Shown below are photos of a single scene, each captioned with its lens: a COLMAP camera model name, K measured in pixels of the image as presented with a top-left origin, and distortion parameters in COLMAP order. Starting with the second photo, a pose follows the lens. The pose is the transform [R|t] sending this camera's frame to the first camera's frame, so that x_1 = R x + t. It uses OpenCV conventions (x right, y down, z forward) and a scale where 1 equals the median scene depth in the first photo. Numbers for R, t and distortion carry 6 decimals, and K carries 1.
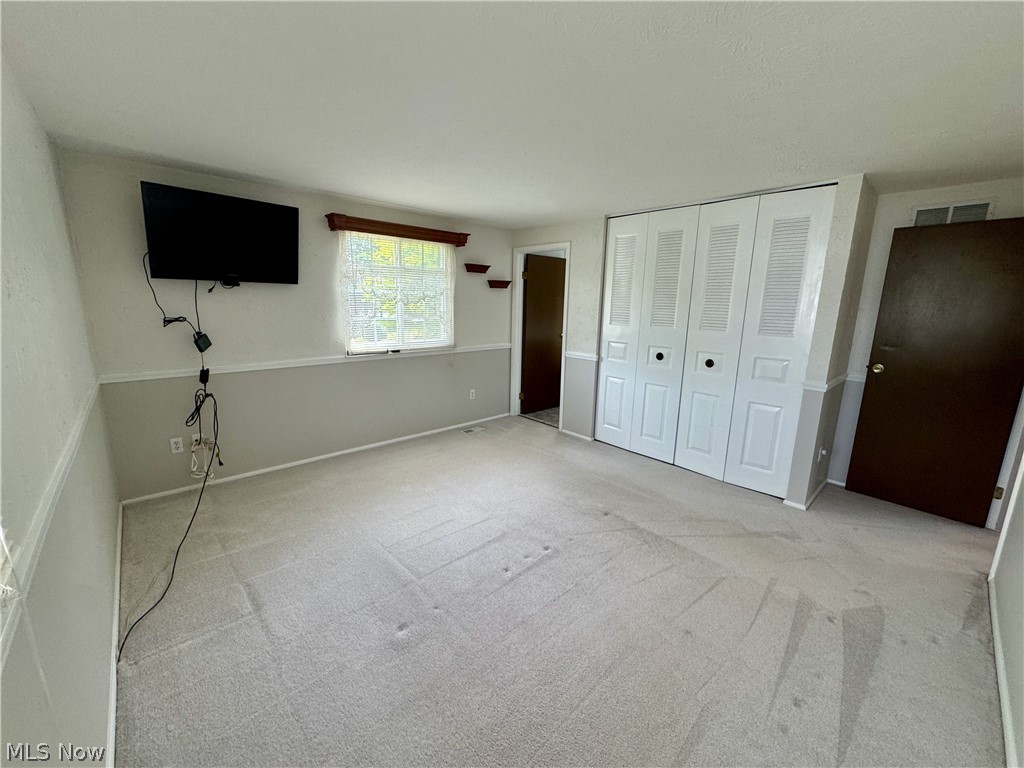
lens RADIAL K [[407.1, 0, 511.9], [0, 407.1, 381.7], [0, 0, 1]] dist [-0.000535, 0.000002]
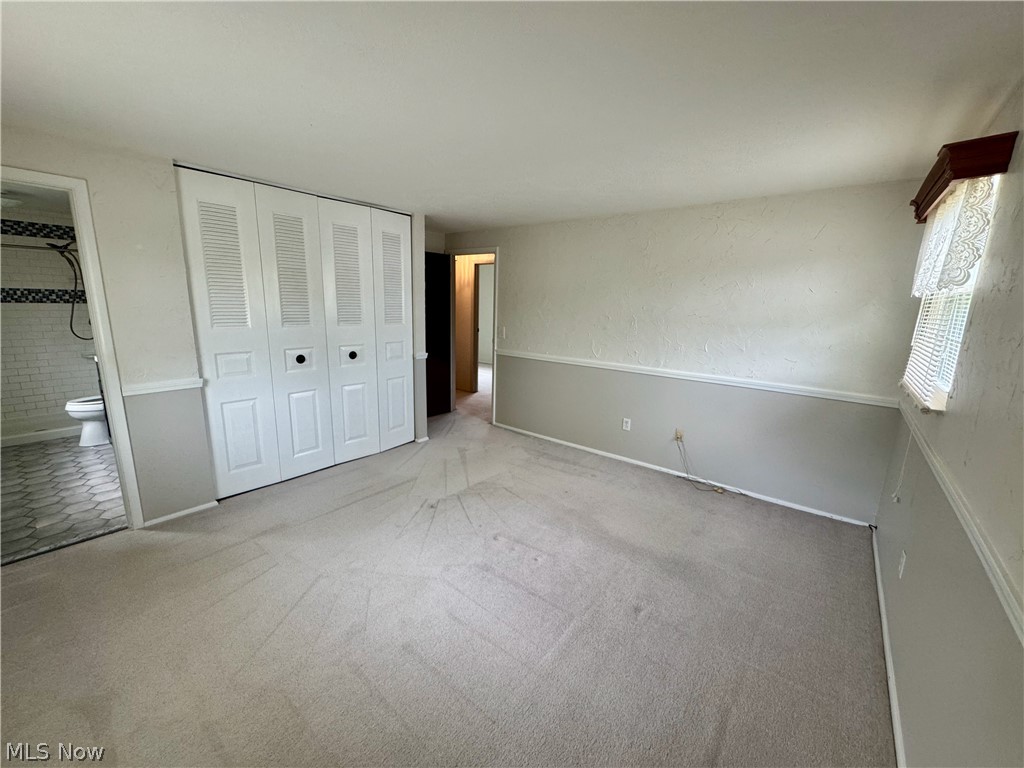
lens RADIAL K [[407.1, 0, 511.9], [0, 407.1, 381.7], [0, 0, 1]] dist [-0.000535, 0.000002]
pose [[-0.144158, -0.215272, 0.965855, -0.665408], [0.167355, 0.956687, 0.238207, -0.175926], [-0.975300, 0.195980, -0.101887, 0.775018]]
